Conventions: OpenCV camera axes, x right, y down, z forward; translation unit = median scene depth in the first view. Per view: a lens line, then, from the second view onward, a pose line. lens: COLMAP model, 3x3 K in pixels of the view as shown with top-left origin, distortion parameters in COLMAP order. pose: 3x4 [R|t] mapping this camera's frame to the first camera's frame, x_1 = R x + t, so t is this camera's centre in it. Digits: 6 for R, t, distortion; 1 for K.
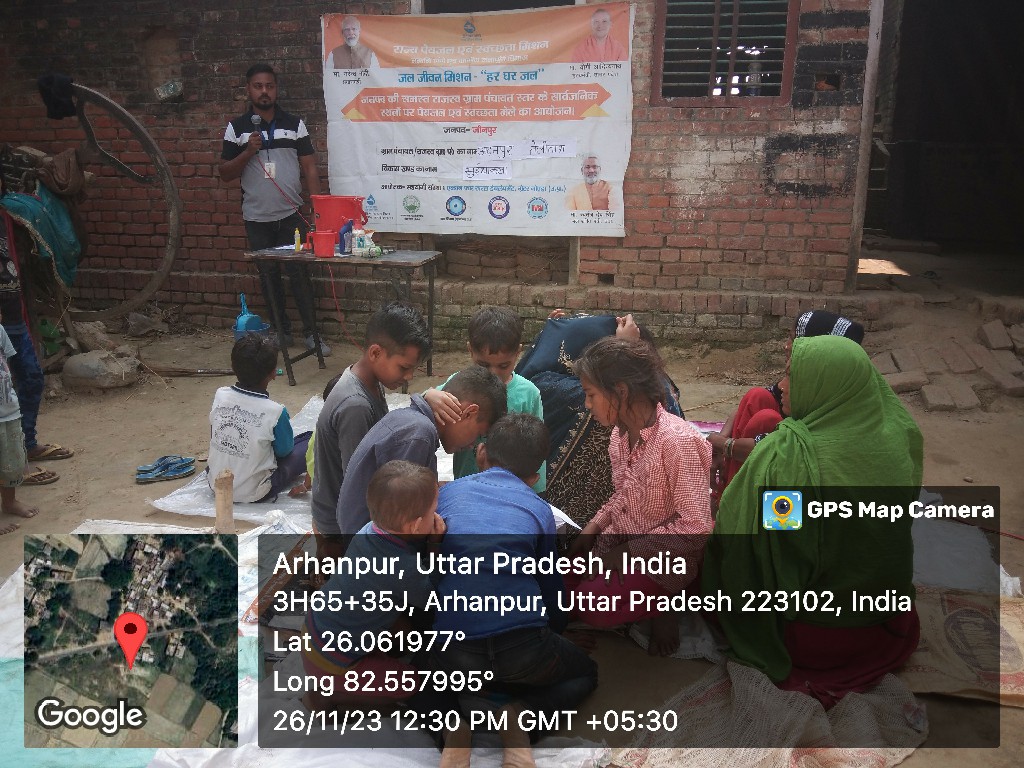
lens RADIAL K [[849.5, 0, 503.7], [0, 849.5, 391.2], [0, 0, 1]] dist [0.032521, -0.102988]
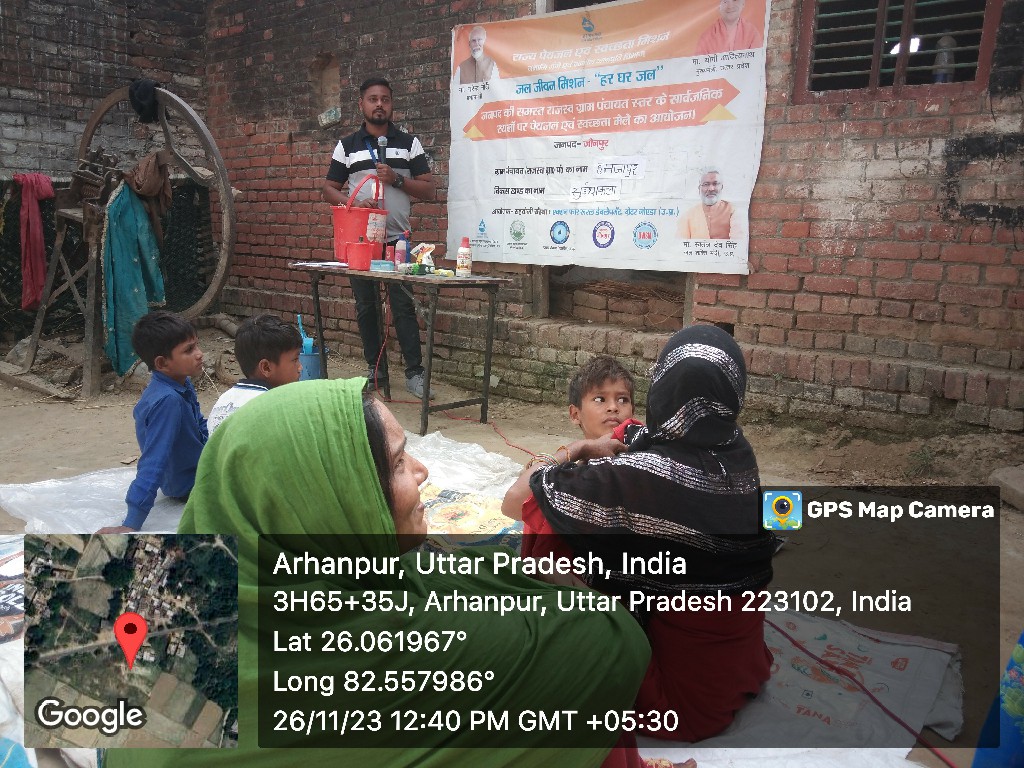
lens RADIAL K [[849.5, 0, 502.3], [0, 849.5, 385.7], [0, 0, 1]] dist [0.032521, -0.102988]
pose [[0.894236, 0.106559, -0.434726, 0.292314], [-0.152932, 0.985536, -0.073011, 0.003546], [0.420658, 0.131772, 0.897598, 0.247626]]
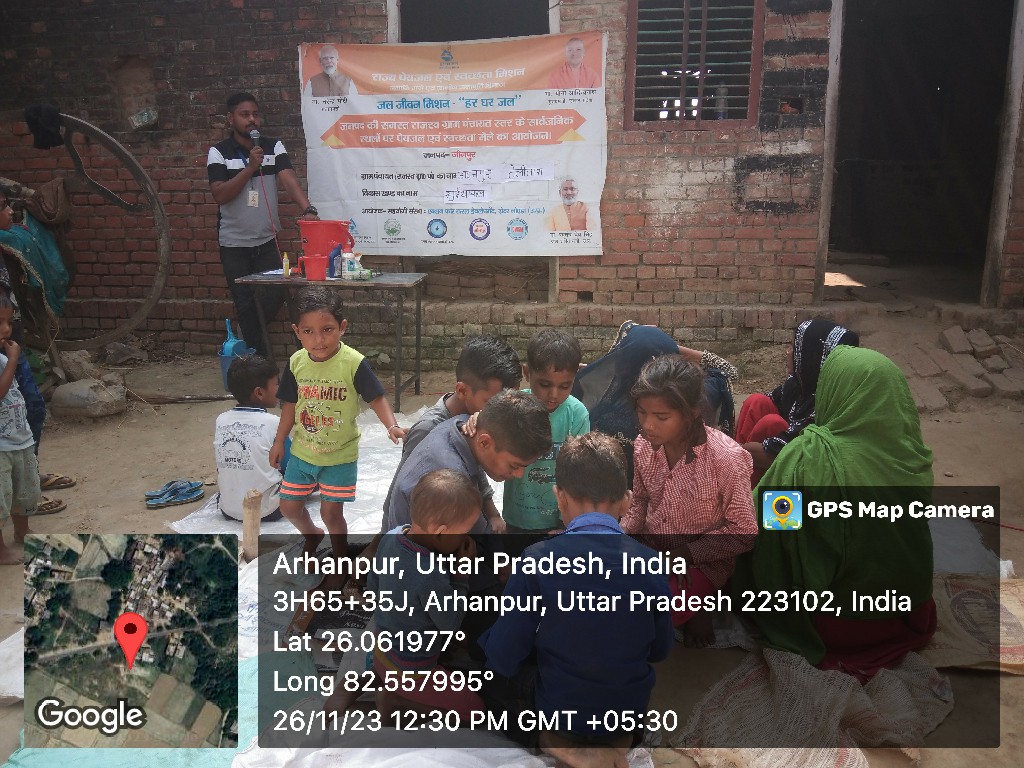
lens RADIAL K [[849.5, 0, 504.2], [0, 849.5, 390.4], [0, 0, 1]] dist [0.032521, -0.102988]
pose [[0.997336, -0.030118, 0.066432, -0.051740], [0.031919, 0.999146, -0.026220, 0.005945], [-0.065586, 0.028271, 0.997446, -0.019463]]
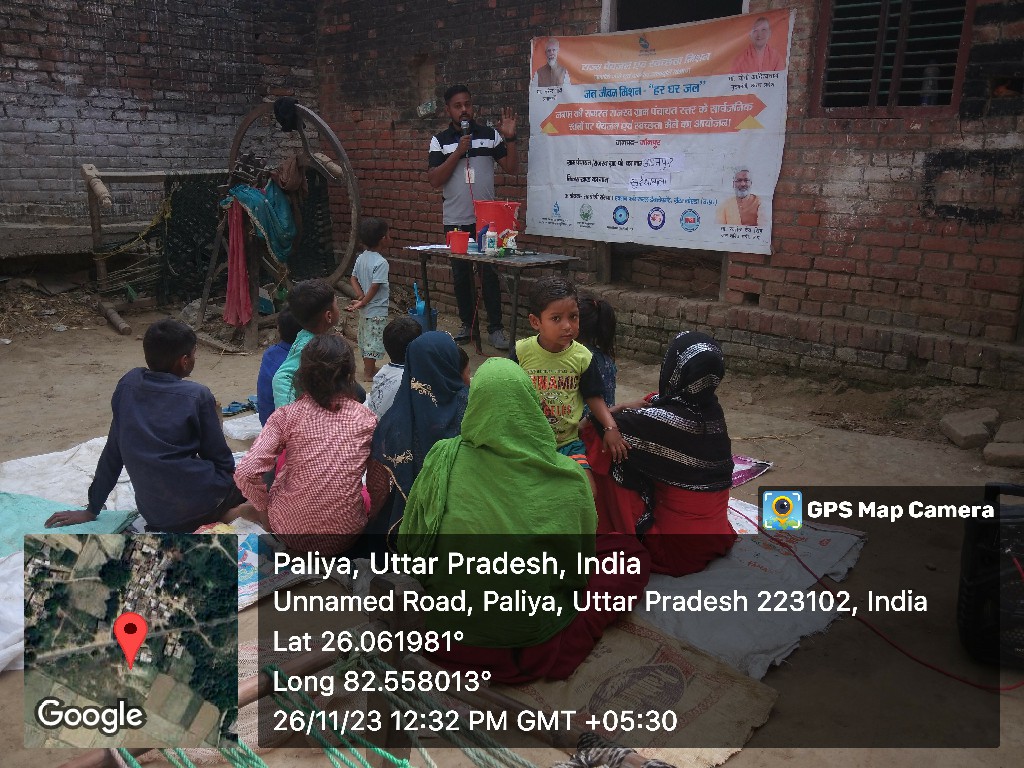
lens RADIAL K [[849.5, 0, 500.5], [0, 849.5, 387.4], [0, 0, 1]] dist [0.032521, -0.102988]
pose [[0.853466, 0.146472, -0.500143, 0.387344], [-0.155584, 0.987538, 0.023715, -0.014269], [0.497383, 0.057574, 0.865618, 0.048068]]
